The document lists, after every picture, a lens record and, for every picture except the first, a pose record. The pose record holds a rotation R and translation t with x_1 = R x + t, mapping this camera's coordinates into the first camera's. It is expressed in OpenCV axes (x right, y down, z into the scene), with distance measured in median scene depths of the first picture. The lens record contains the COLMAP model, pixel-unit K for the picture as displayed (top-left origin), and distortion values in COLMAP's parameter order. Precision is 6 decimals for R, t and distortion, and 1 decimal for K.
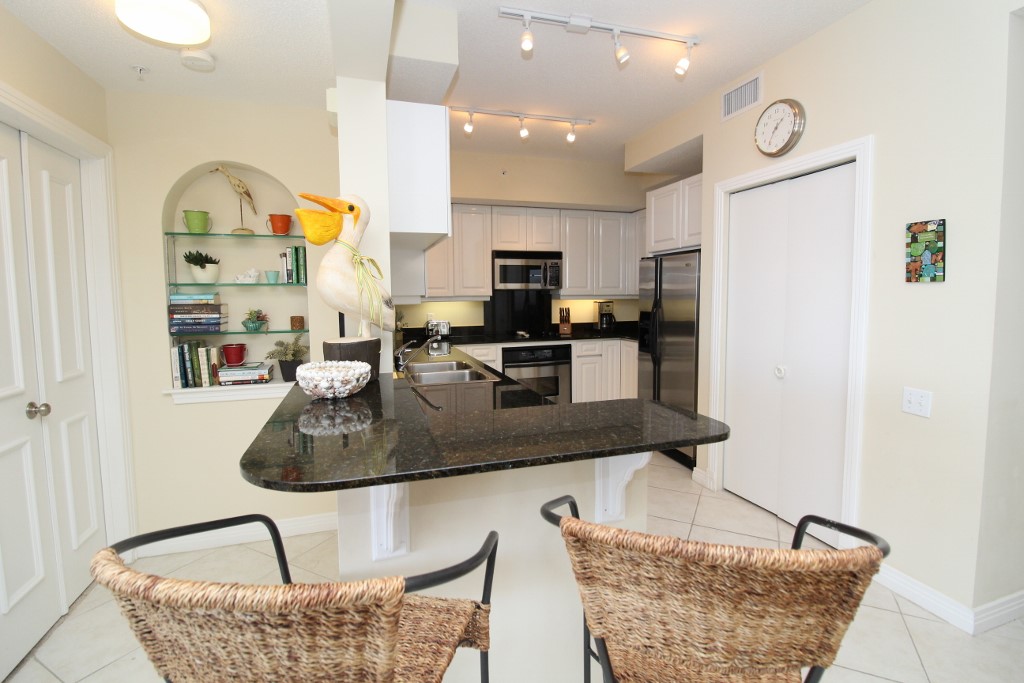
lens RADIAL K [[470.8, 0, 512.5], [0, 470.8, 329.2], [0, 0, 1]] dist [-0.001359, -0.010803]
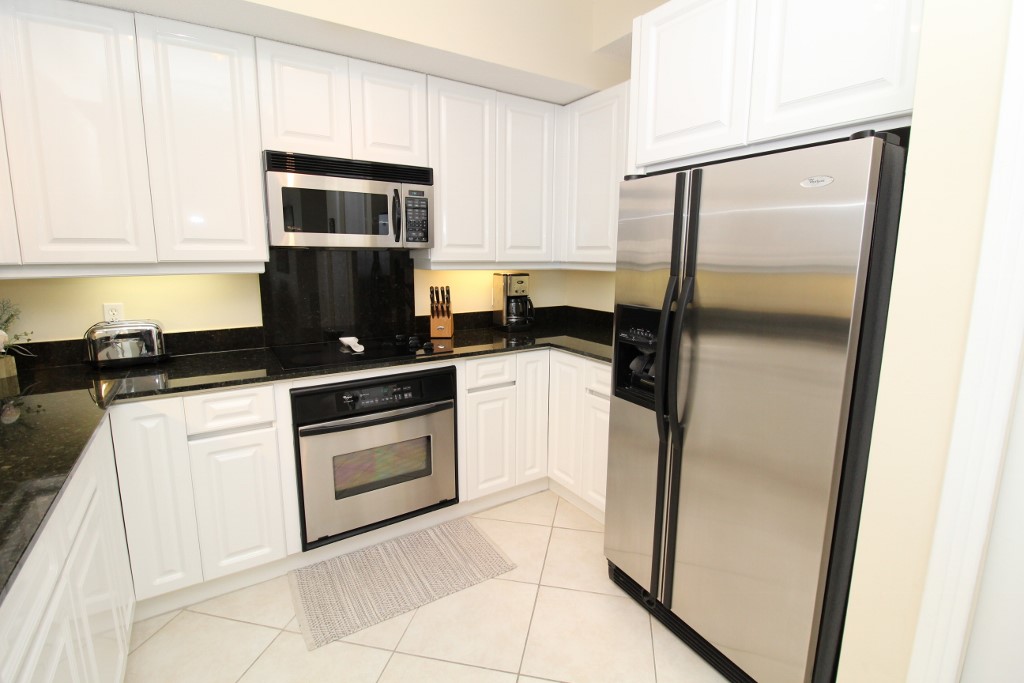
lens RADIAL K [[470.8, 0, 512.5], [0, 470.8, 329.2], [0, 0, 1]] dist [-0.001359, -0.010803]
pose [[0.964925, -0.026658, 0.261168, 0.056325], [0.005171, 0.996568, 0.082618, -0.043644], [-0.262474, -0.078370, 0.961751, 0.522723]]
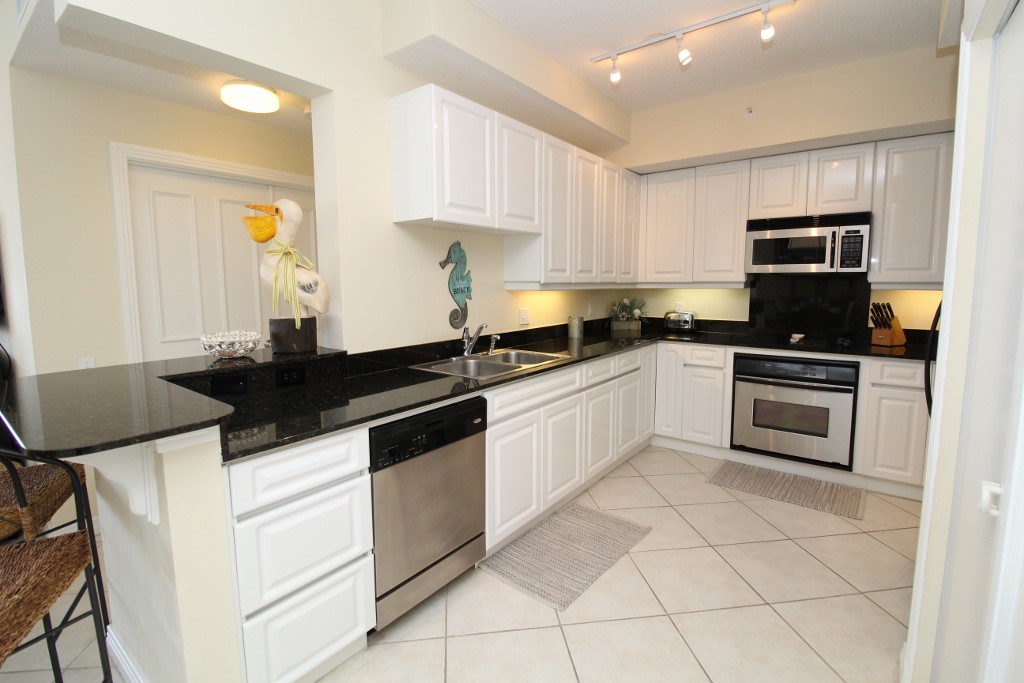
lens RADIAL K [[470.8, 0, 512.5], [0, 470.8, 329.2], [0, 0, 1]] dist [-0.001359, -0.010803]
pose [[0.569055, 0.091950, -0.817143, 0.358932], [-0.063574, 0.995674, 0.067766, -0.023523], [0.819838, 0.013386, 0.572438, 0.271883]]
